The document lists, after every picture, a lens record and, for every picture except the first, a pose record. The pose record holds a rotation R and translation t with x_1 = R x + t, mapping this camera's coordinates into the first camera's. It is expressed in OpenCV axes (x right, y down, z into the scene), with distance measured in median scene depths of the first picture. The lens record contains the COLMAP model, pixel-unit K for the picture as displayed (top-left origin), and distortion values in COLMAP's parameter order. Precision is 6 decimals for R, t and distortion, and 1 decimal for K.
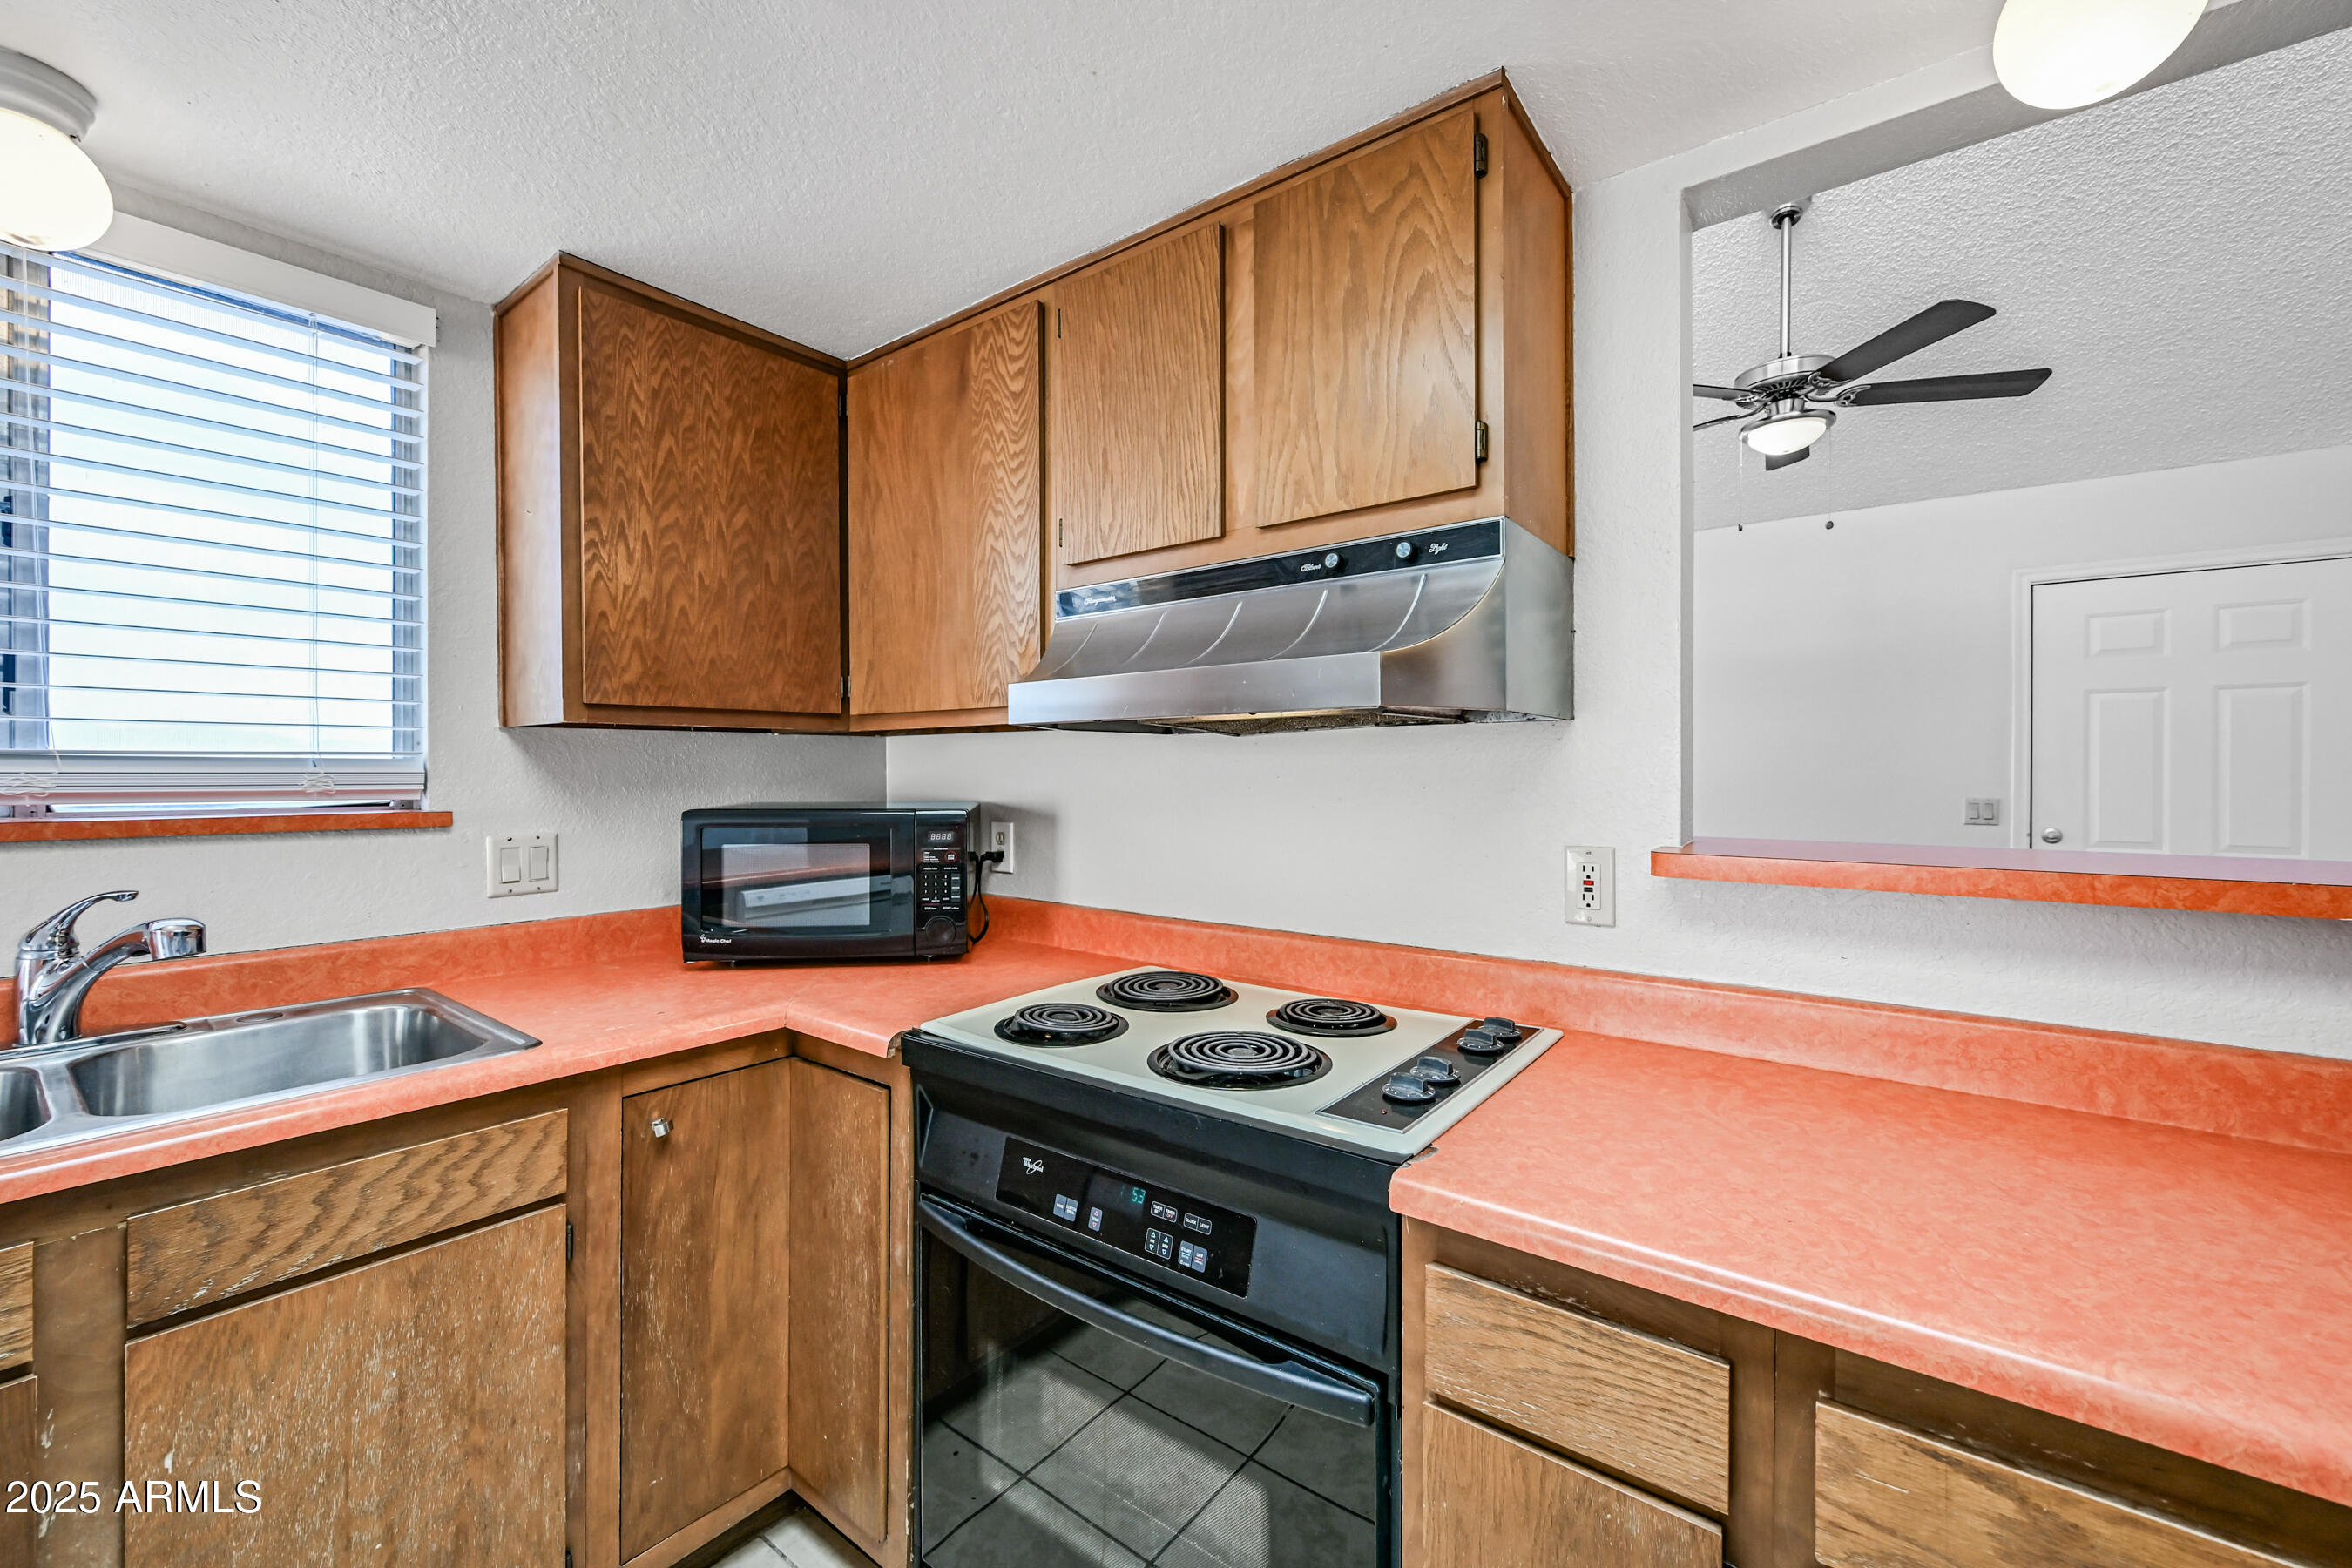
lens RADIAL K [[948.7, 0, 1185.4], [0, 948.7, 774.4], [0, 0, 1]] dist [0.000034, 0.000105]
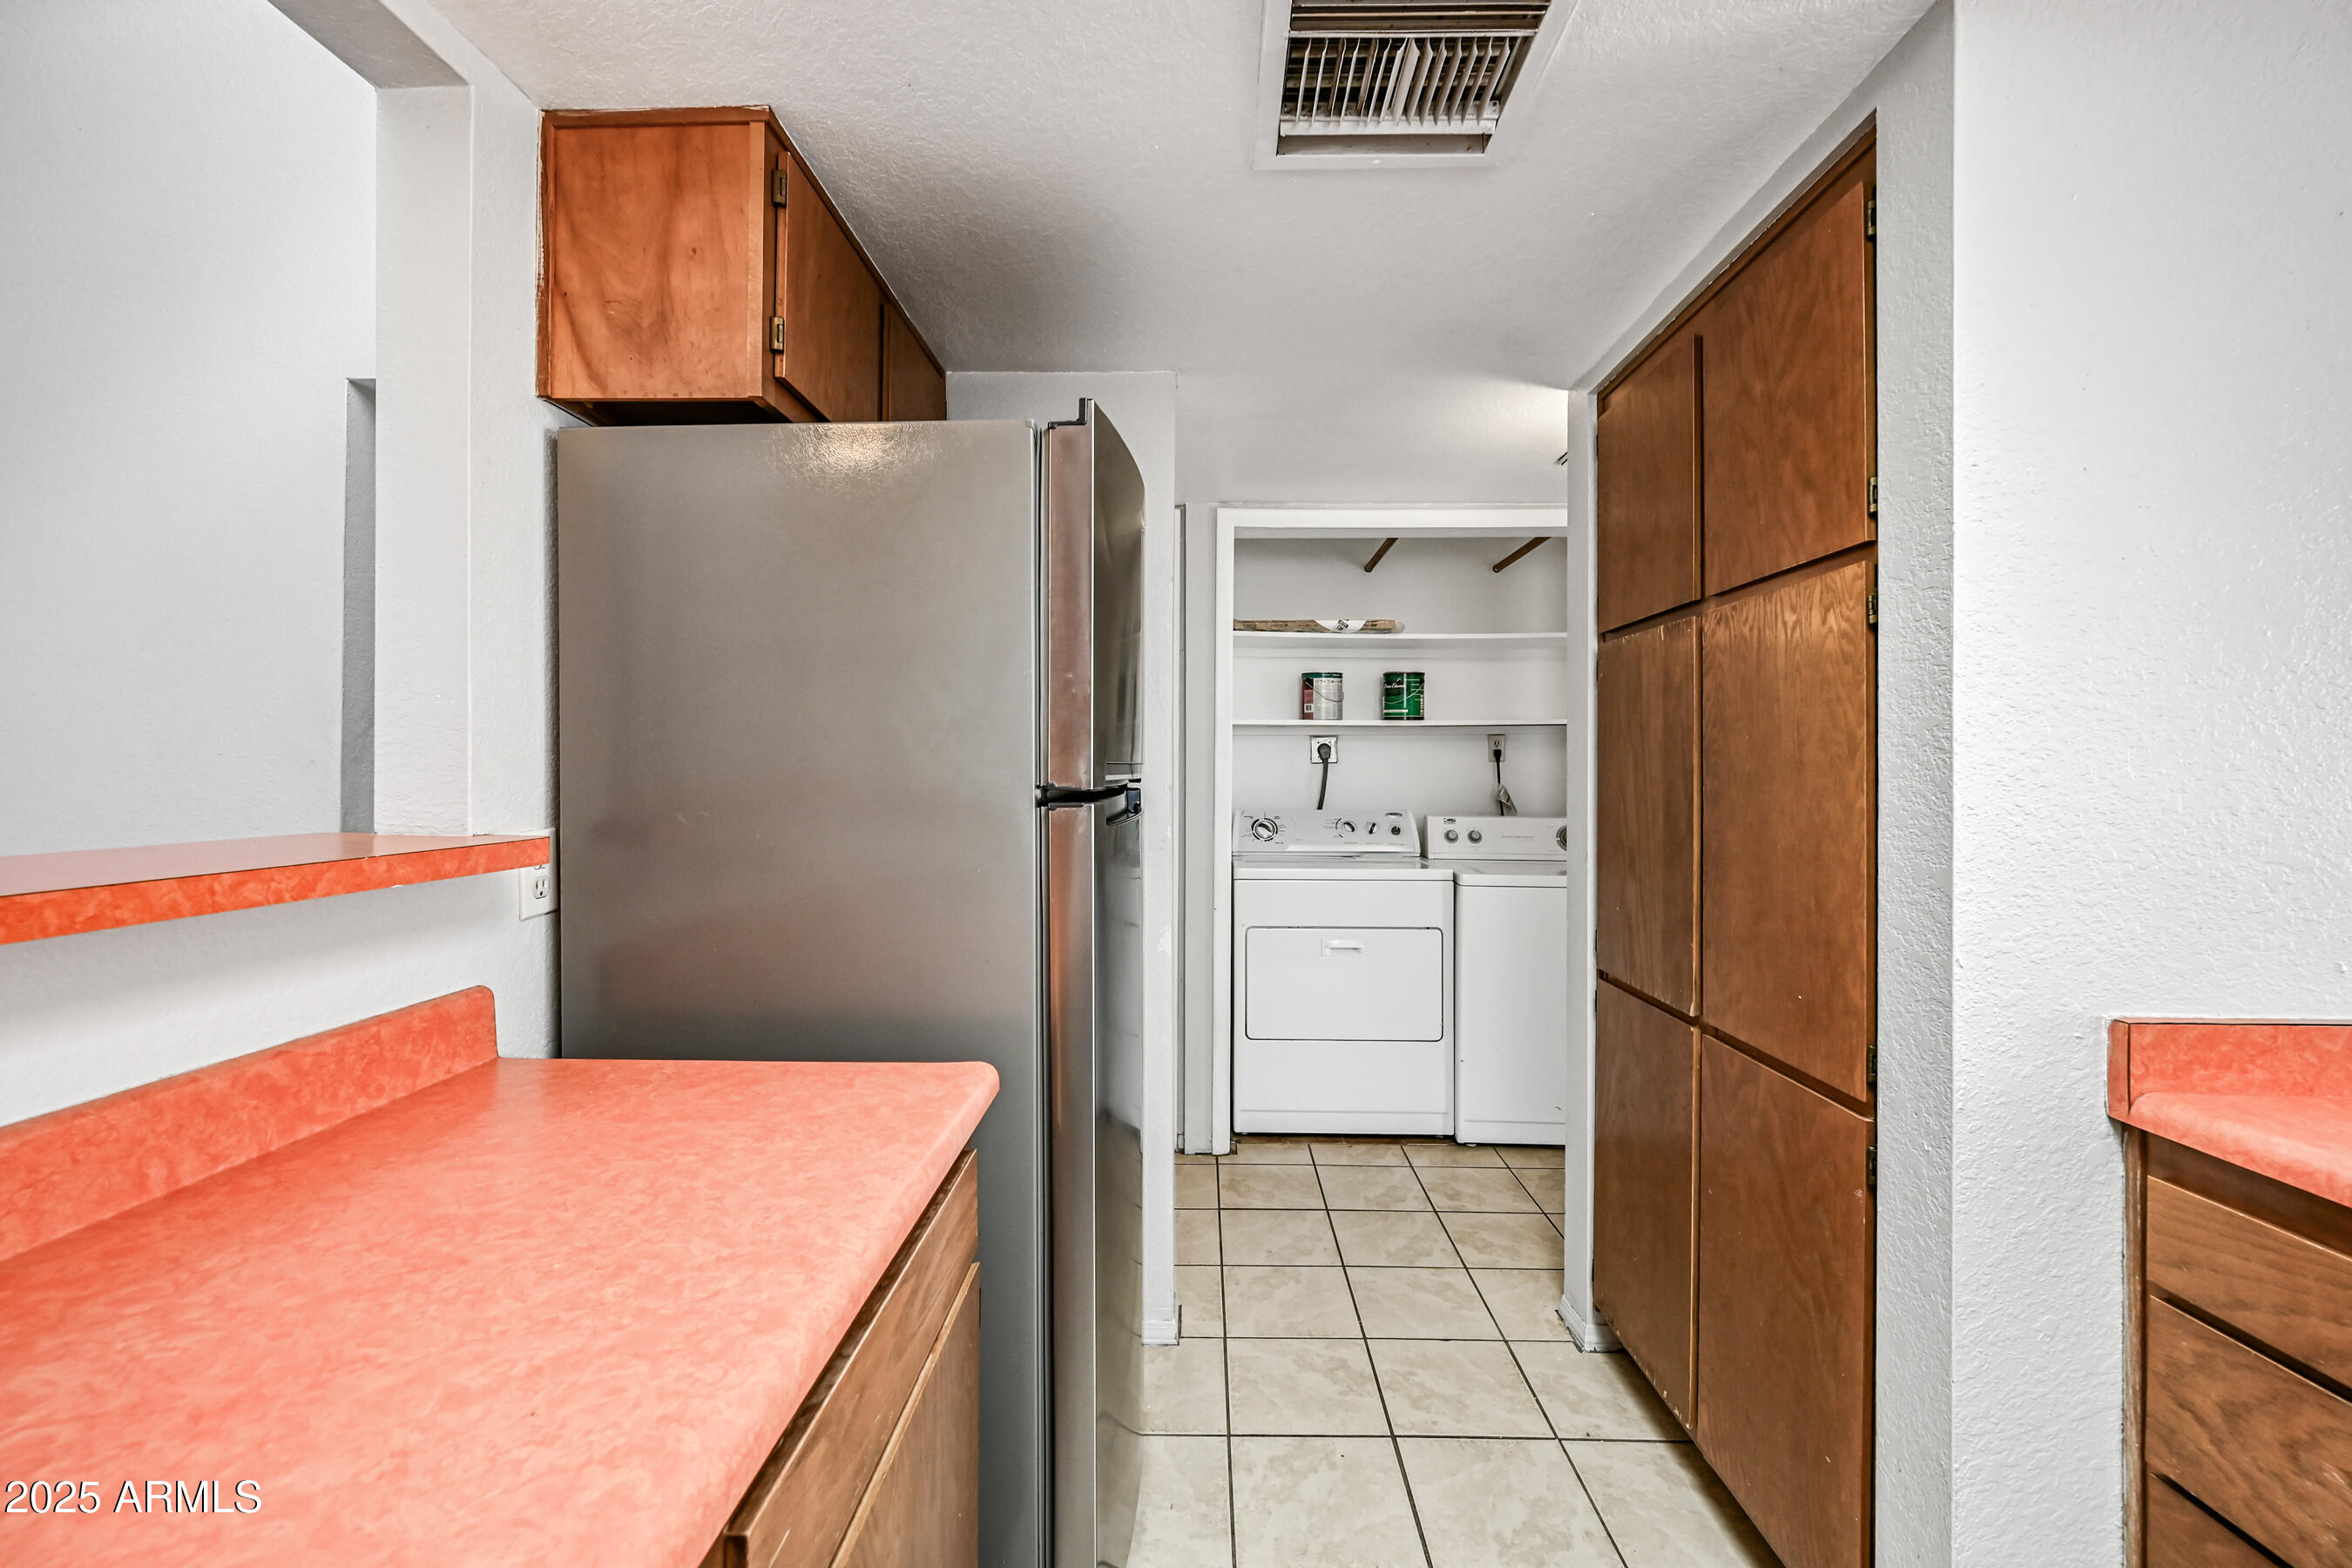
lens RADIAL K [[948.7, 0, 1185.4], [0, 948.7, 774.4], [0, 0, 1]] dist [0.000034, 0.000105]
pose [[-0.594803, -0.005799, 0.803851, -0.128218], [0.001132, 0.999967, 0.008051, 0.019592], [-0.803871, 0.005699, -0.594777, 0.839613]]
